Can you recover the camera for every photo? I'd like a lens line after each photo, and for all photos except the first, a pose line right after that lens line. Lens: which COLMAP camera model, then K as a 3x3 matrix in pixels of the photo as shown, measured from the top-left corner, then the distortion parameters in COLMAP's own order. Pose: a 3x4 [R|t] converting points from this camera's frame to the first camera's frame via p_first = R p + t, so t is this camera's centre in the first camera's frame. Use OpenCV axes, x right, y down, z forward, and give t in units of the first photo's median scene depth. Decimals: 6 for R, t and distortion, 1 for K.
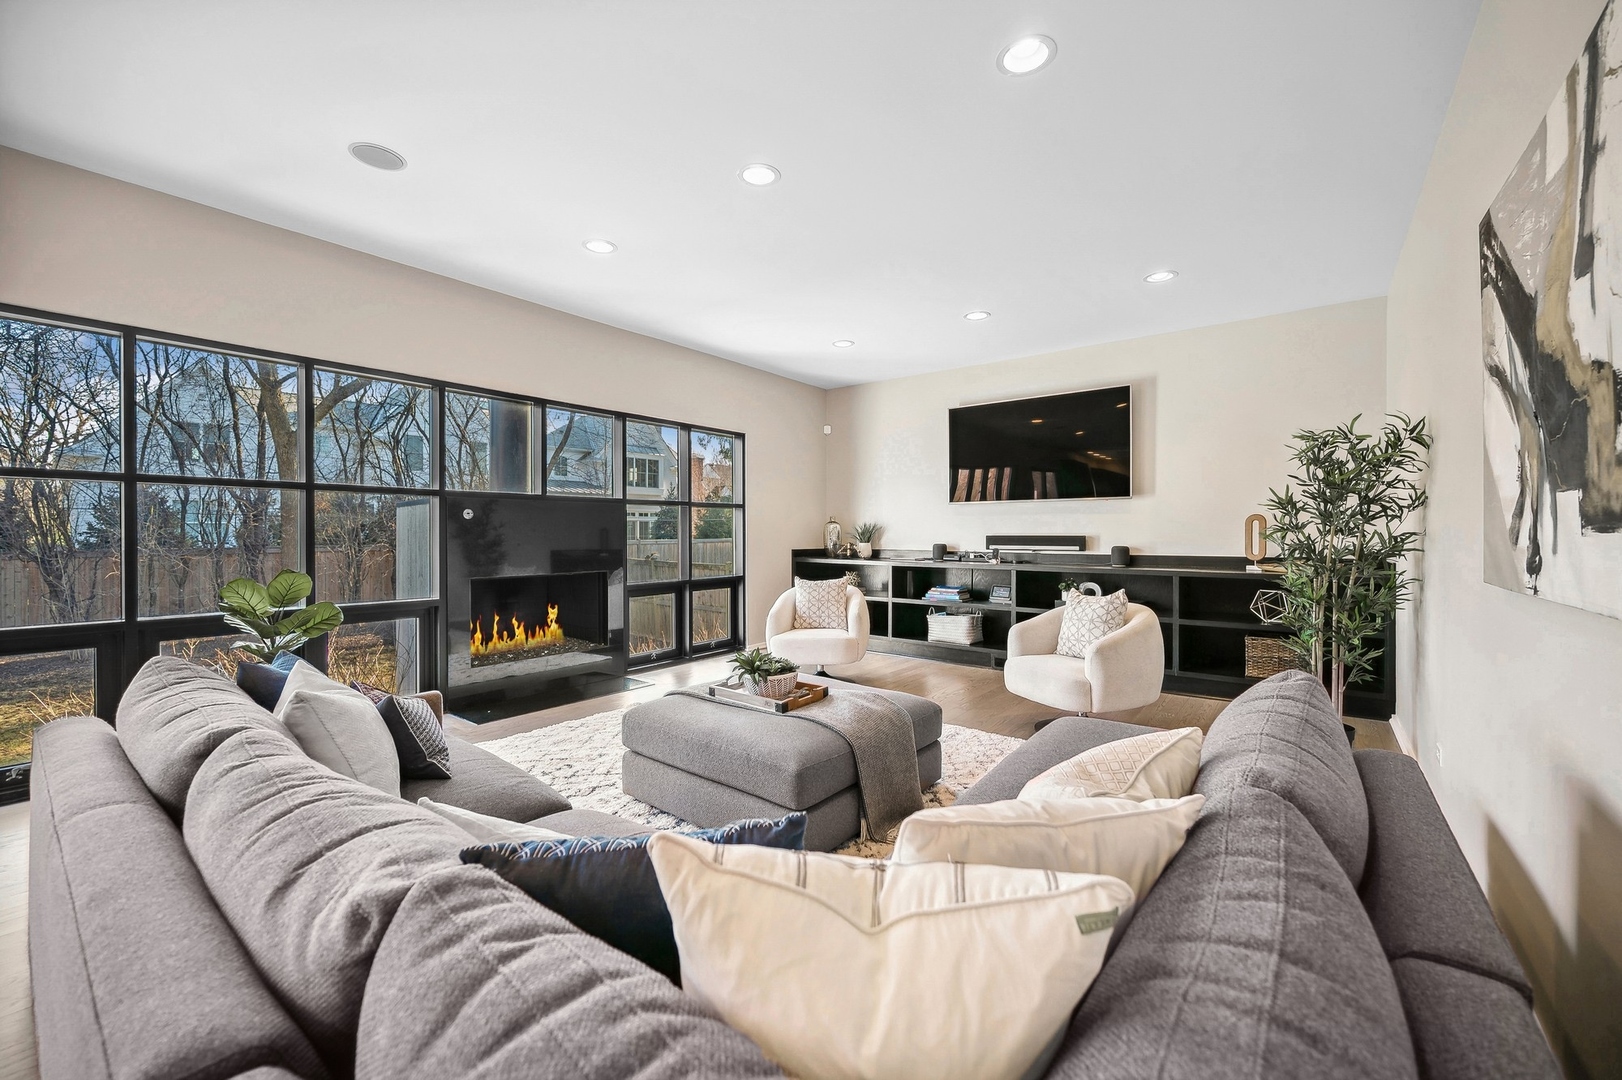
lens RADIAL K [[654.0, 0, 820.4], [0, 654.0, 539.2], [0, 0, 1]] dist [0.014044, -0.000168]
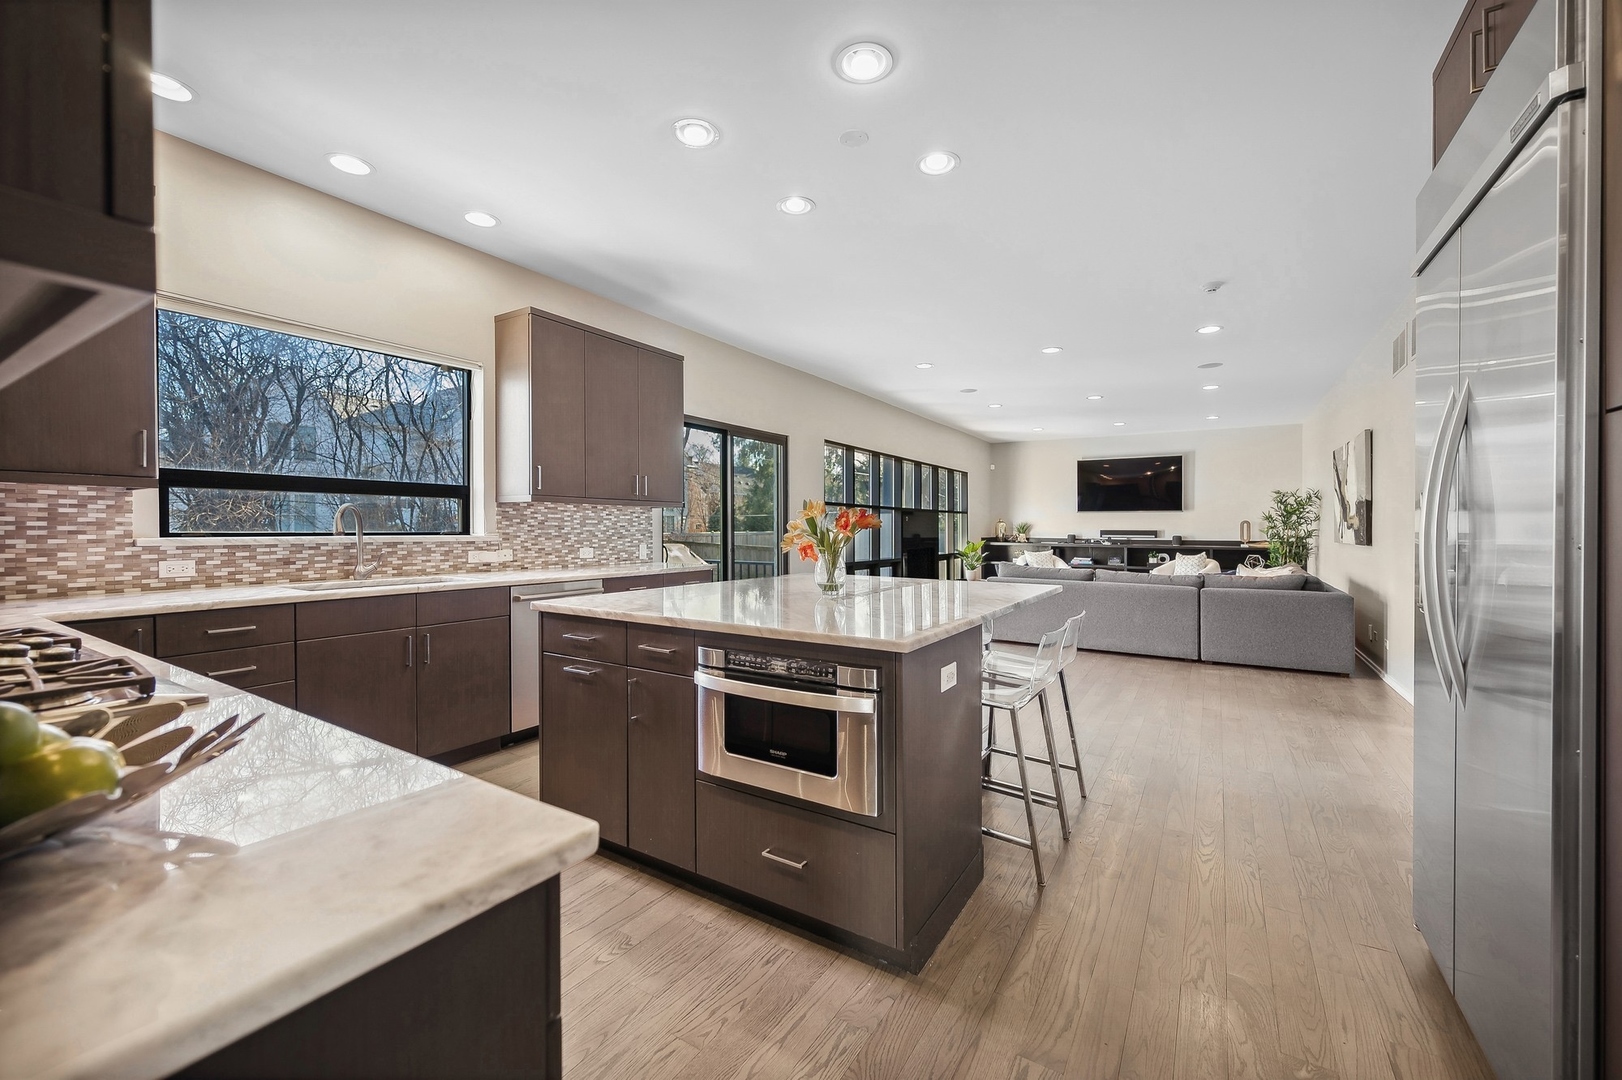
lens RADIAL K [[640.5, 0, 811.0], [0, 640.5, 540.0], [0, 0, 1]] dist [-0.000719, -0.000357]
pose [[0.997050, 0.005290, 0.076569, -0.800806], [-0.006096, 0.999928, 0.010302, 0.010579], [-0.076509, -0.010739, 0.997011, -0.856966]]
